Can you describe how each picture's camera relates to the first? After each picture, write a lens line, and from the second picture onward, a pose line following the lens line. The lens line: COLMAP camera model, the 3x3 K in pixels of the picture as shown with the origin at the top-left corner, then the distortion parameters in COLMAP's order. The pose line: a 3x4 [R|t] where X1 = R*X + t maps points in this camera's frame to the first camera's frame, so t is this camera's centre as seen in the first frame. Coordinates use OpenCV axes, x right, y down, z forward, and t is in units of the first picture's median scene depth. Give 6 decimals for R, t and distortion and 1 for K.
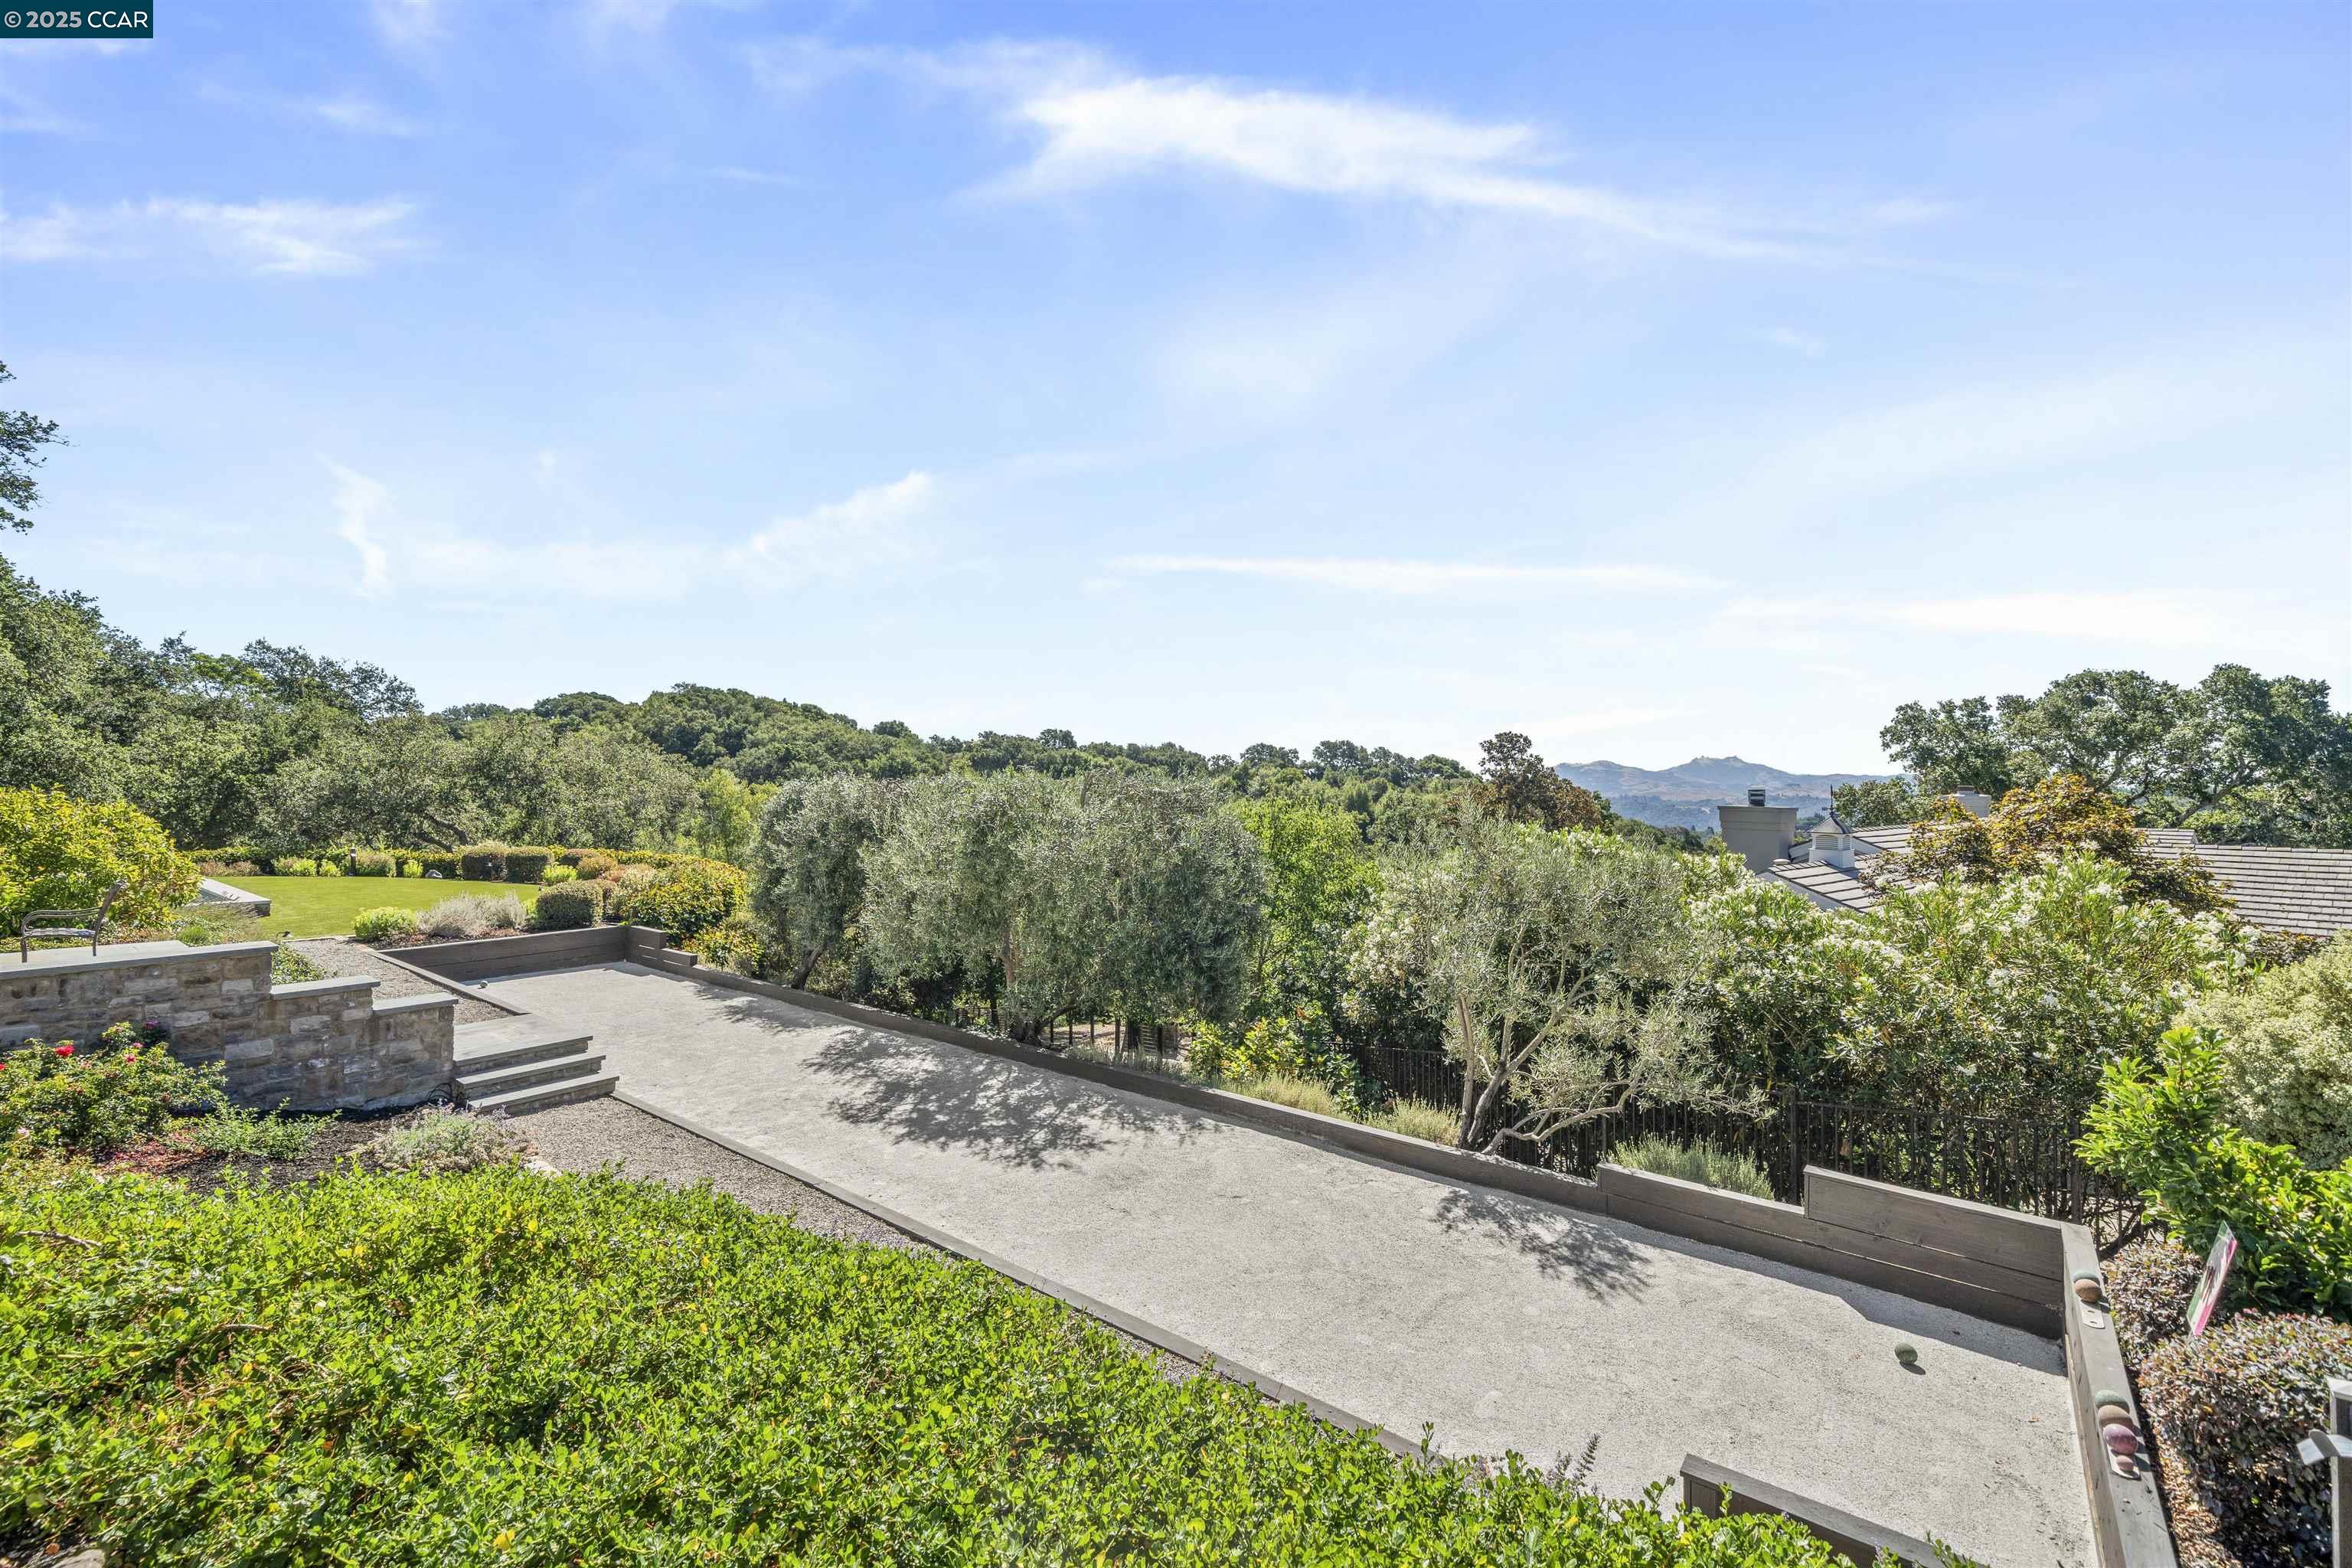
lens RADIAL K [[1006.9, 0, 1166.2], [0, 1006.9, 786.5], [0, 0, 1]] dist [0.001026, -0.000210]
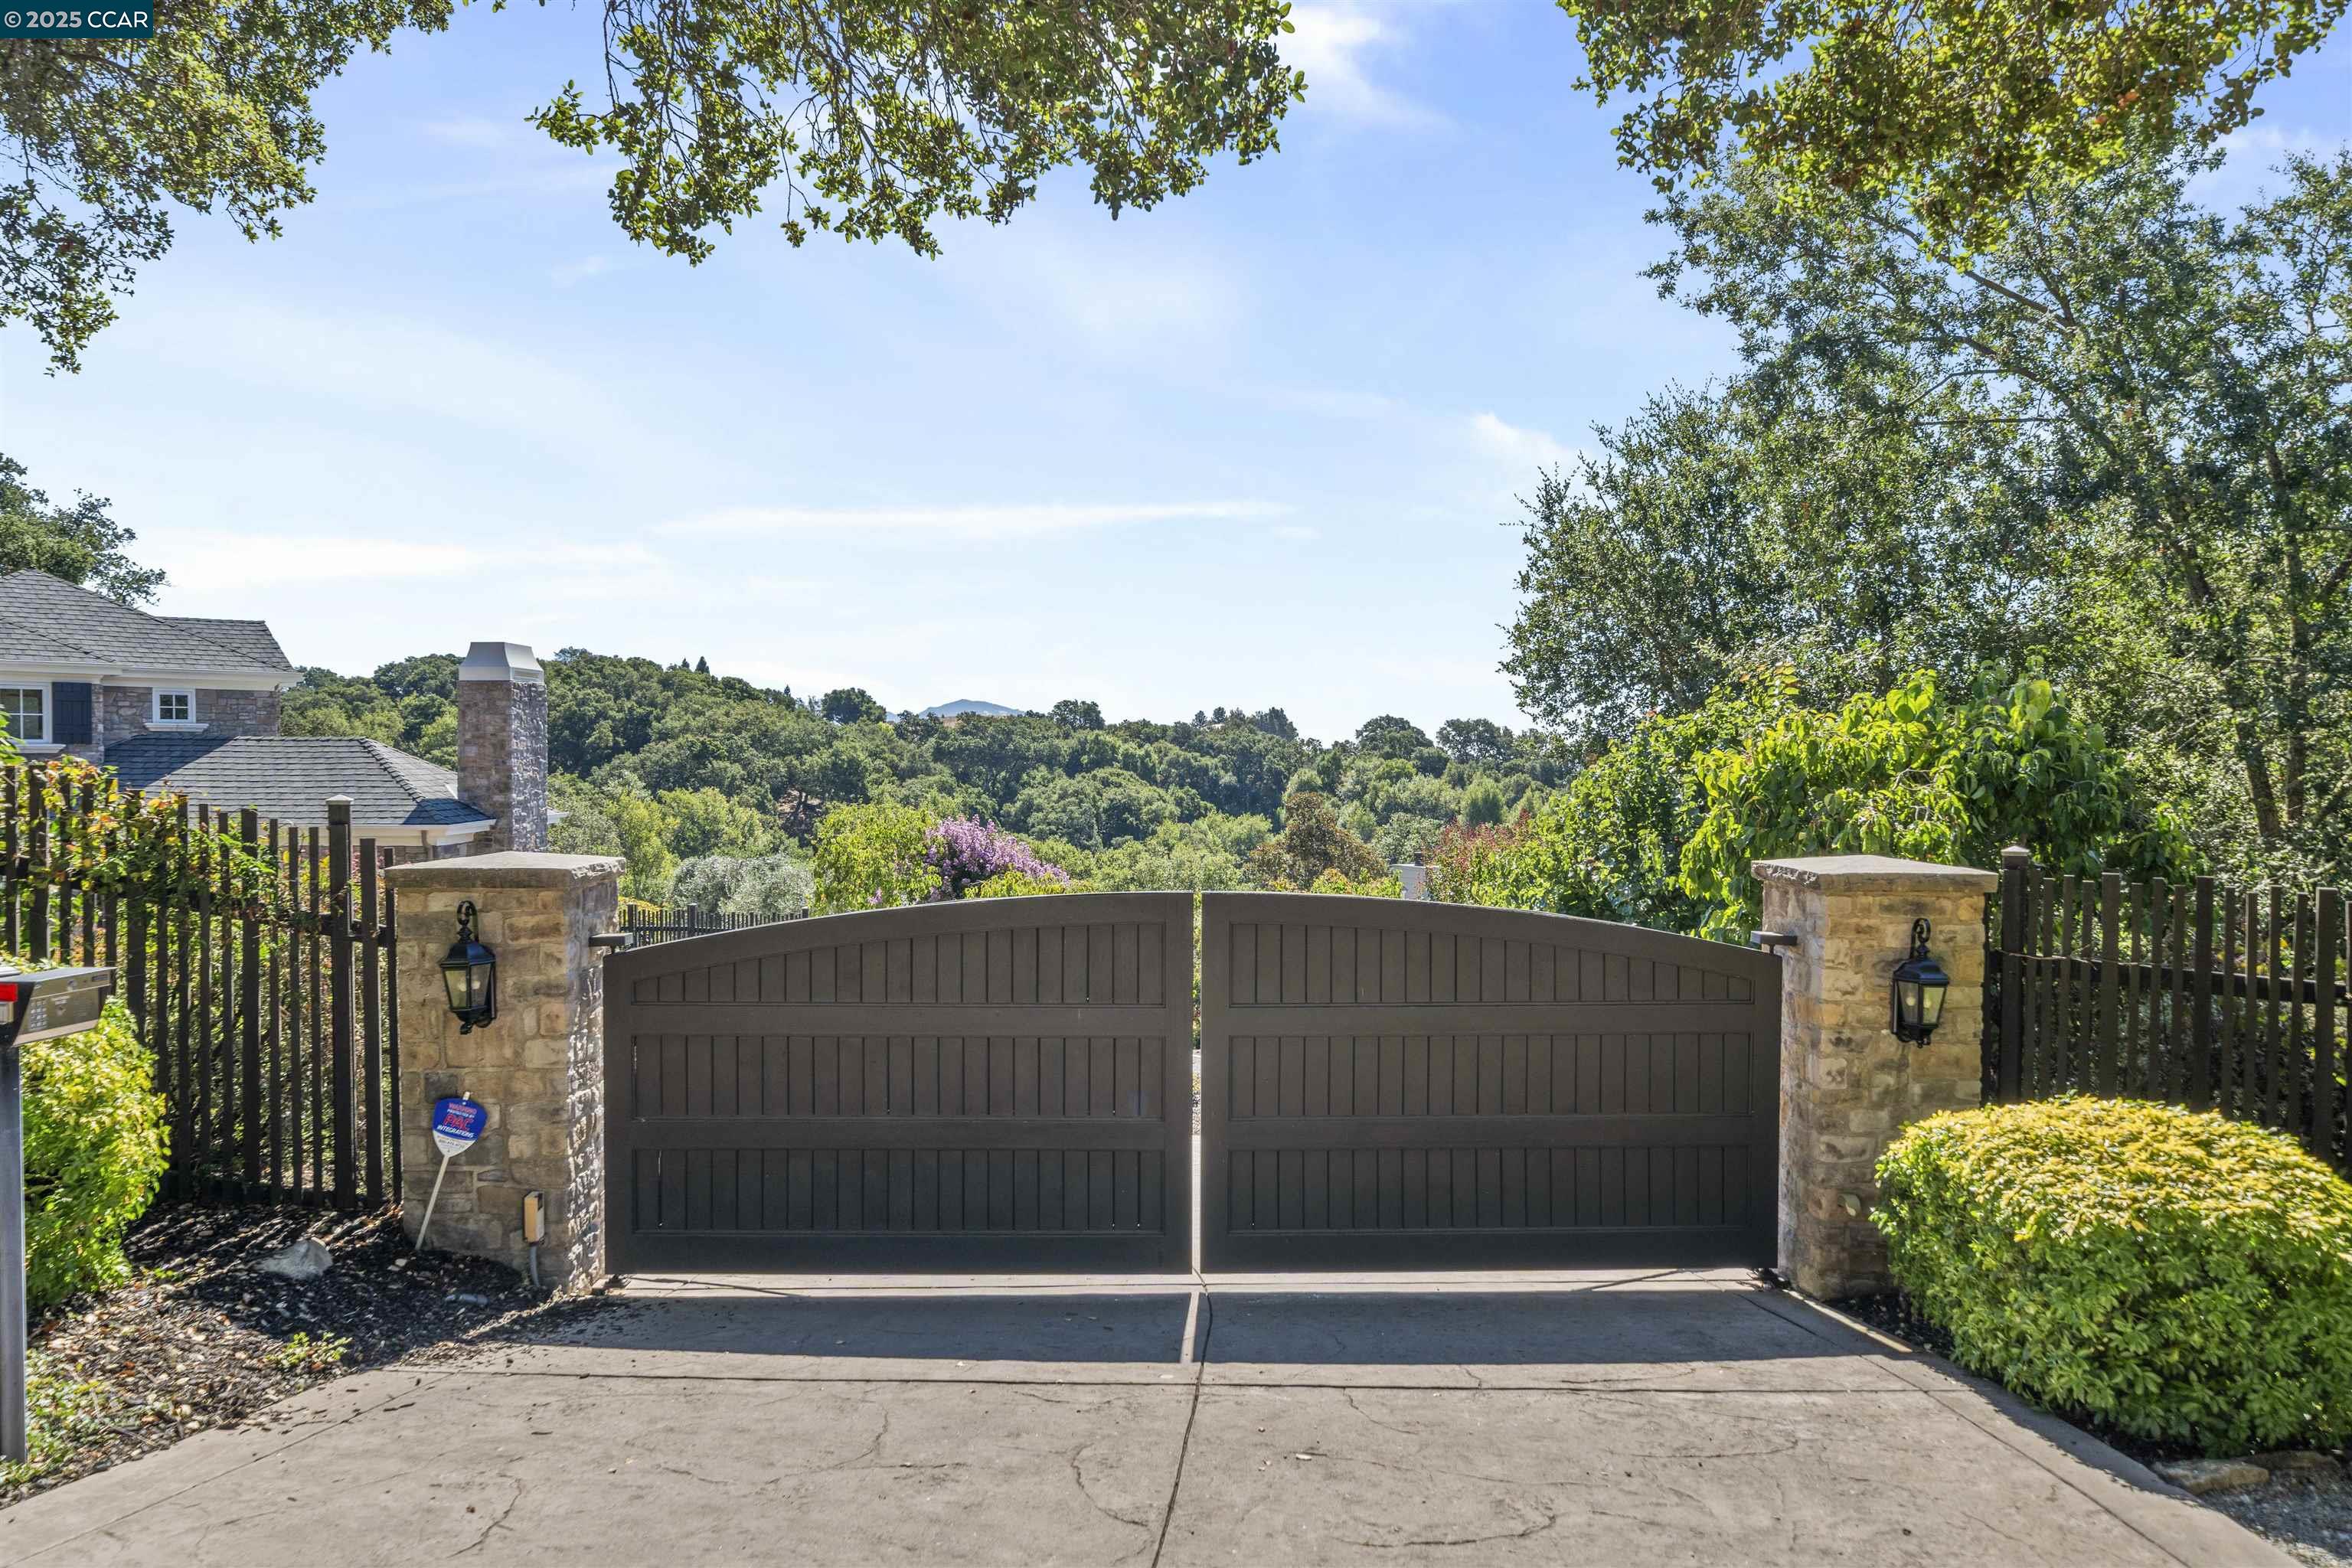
lens RADIAL K [[1563.4, 0, 1155.7], [0, 1563.4, 782.4], [0, 0, 1]] dist [-0.000277, -0.001371]
pose [[0.996681, 0.002414, -0.081369, 0.047664], [-0.001744, 0.999964, 0.008311, -0.011861], [0.081386, -0.008142, 0.996649, -0.118832]]
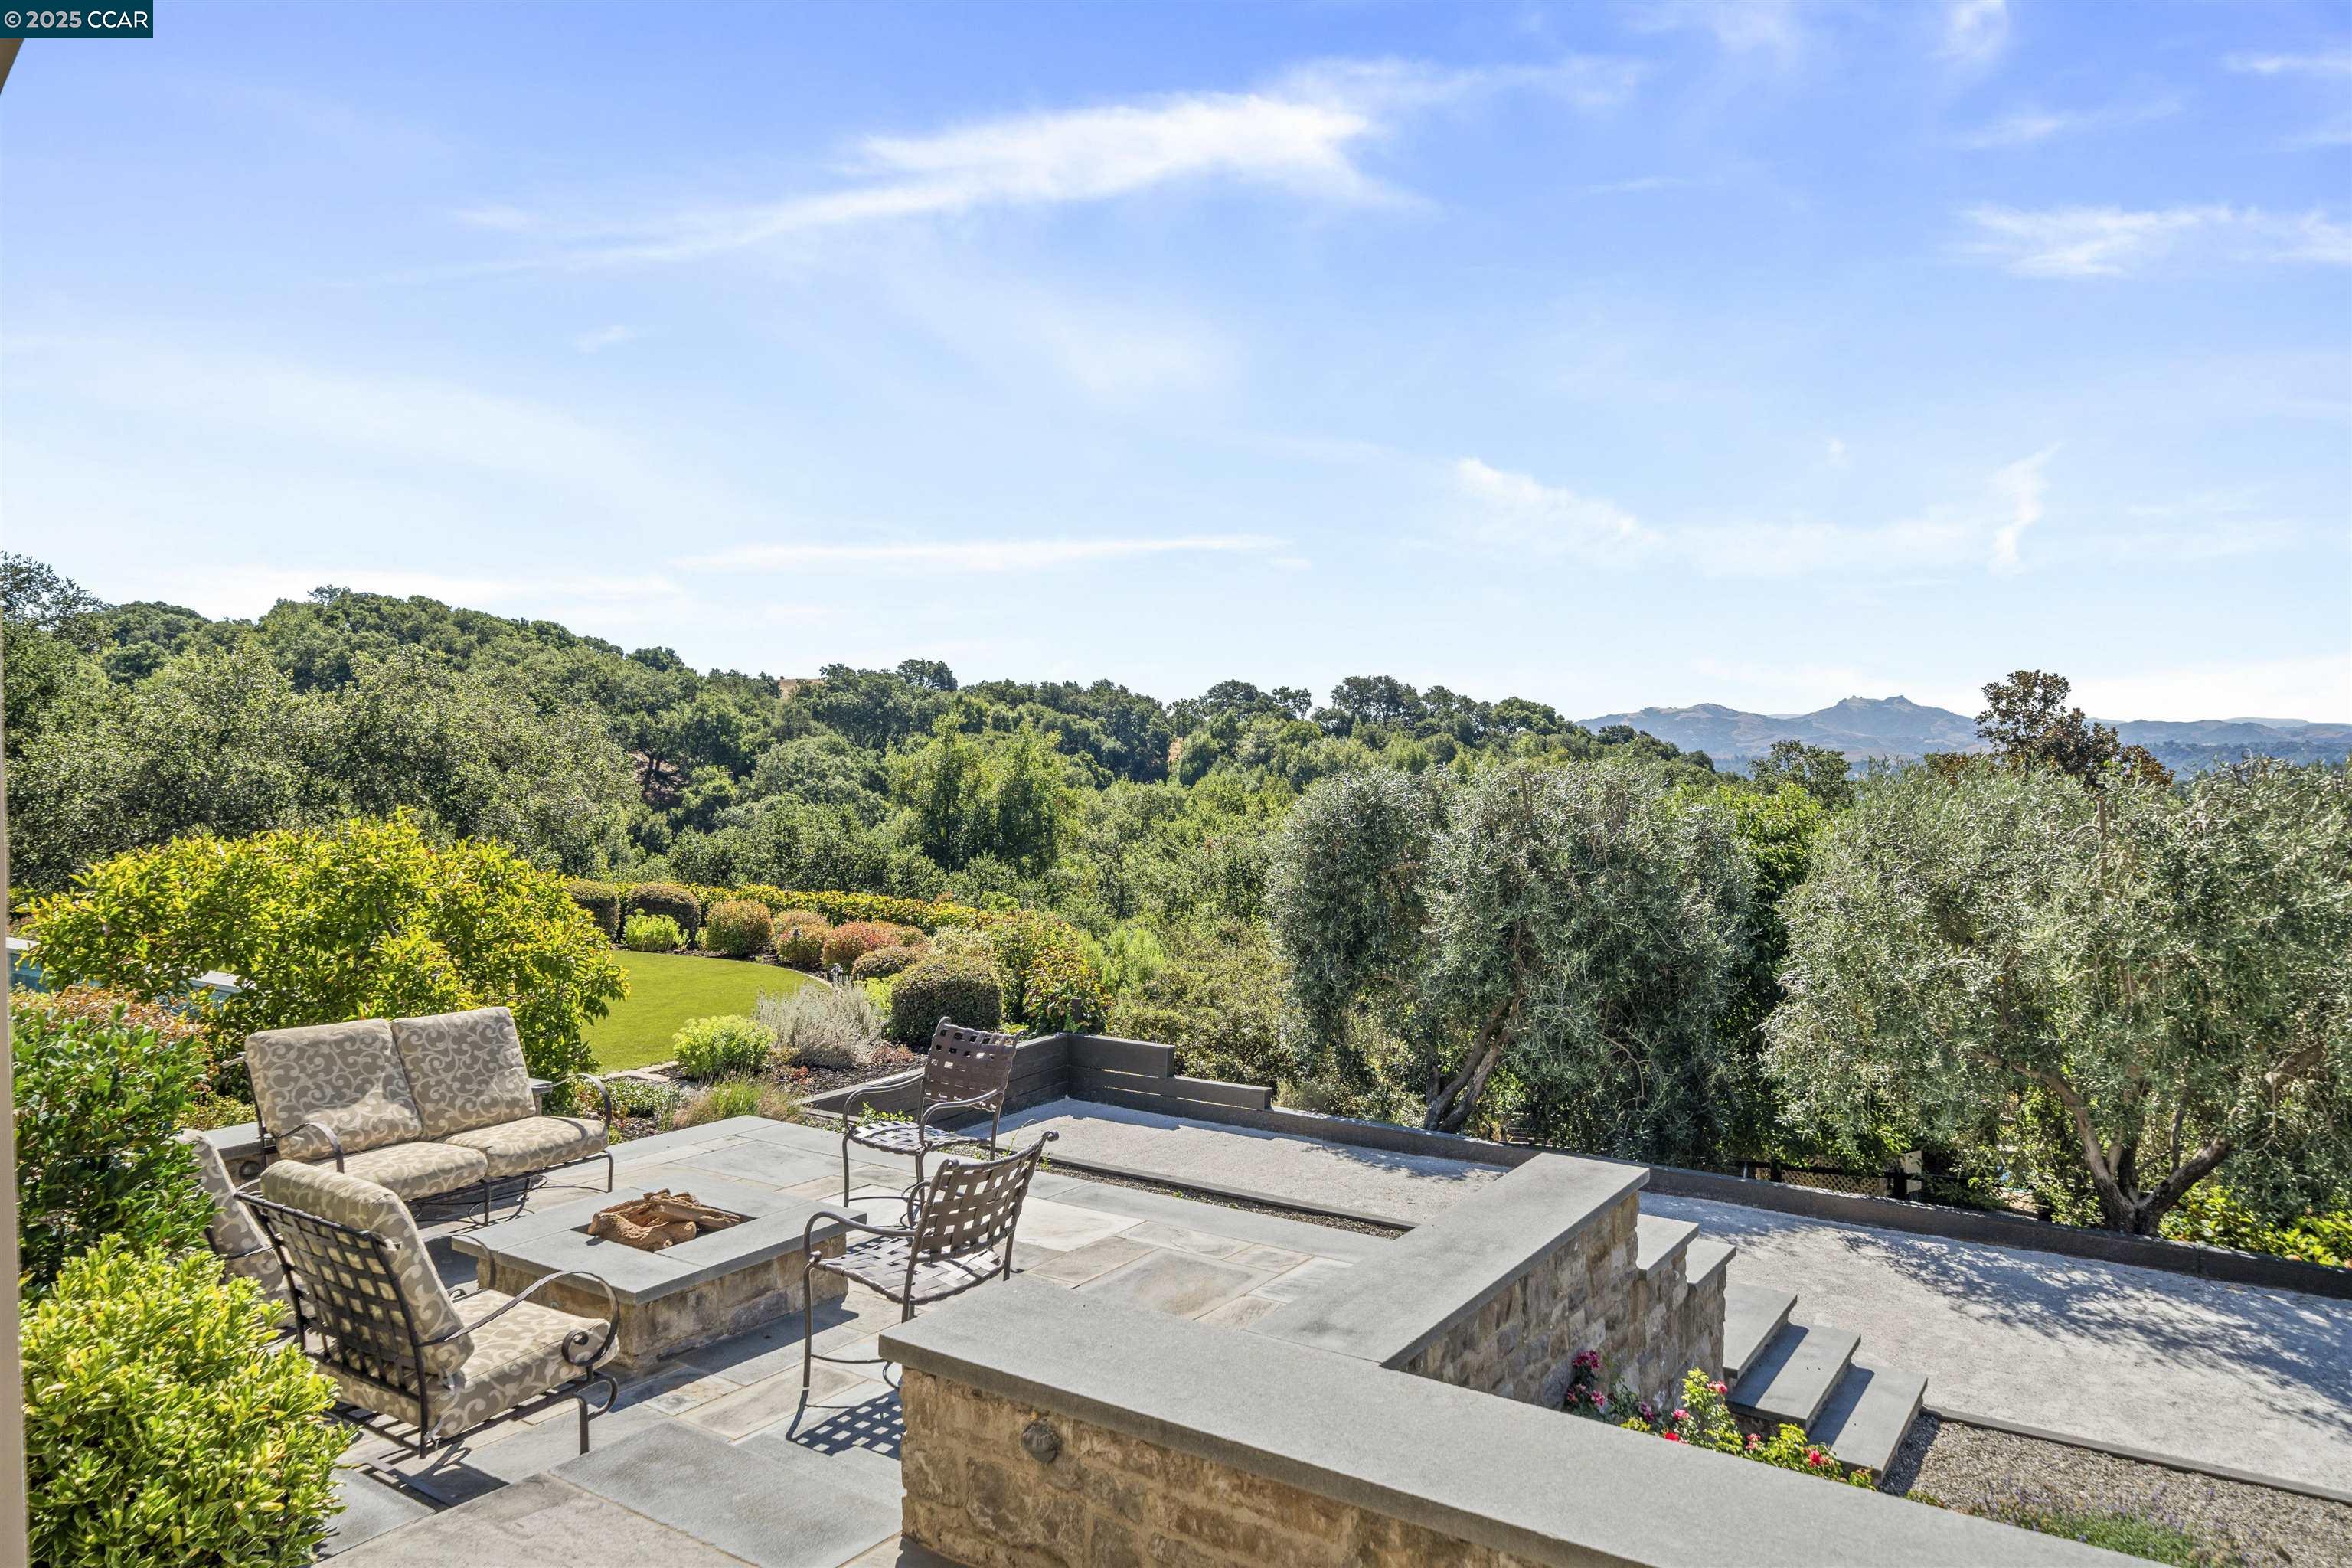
lens RADIAL K [[1563.4, 0, 1182.9], [0, 1563.4, 782.5], [0, 0, 1]] dist [-0.000277, -0.001371]
pose [[0.996396, -0.010022, 0.084225, -0.041010], [0.008129, 0.999707, 0.022785, -0.001583], [-0.084429, -0.022018, 0.996186, 0.010272]]
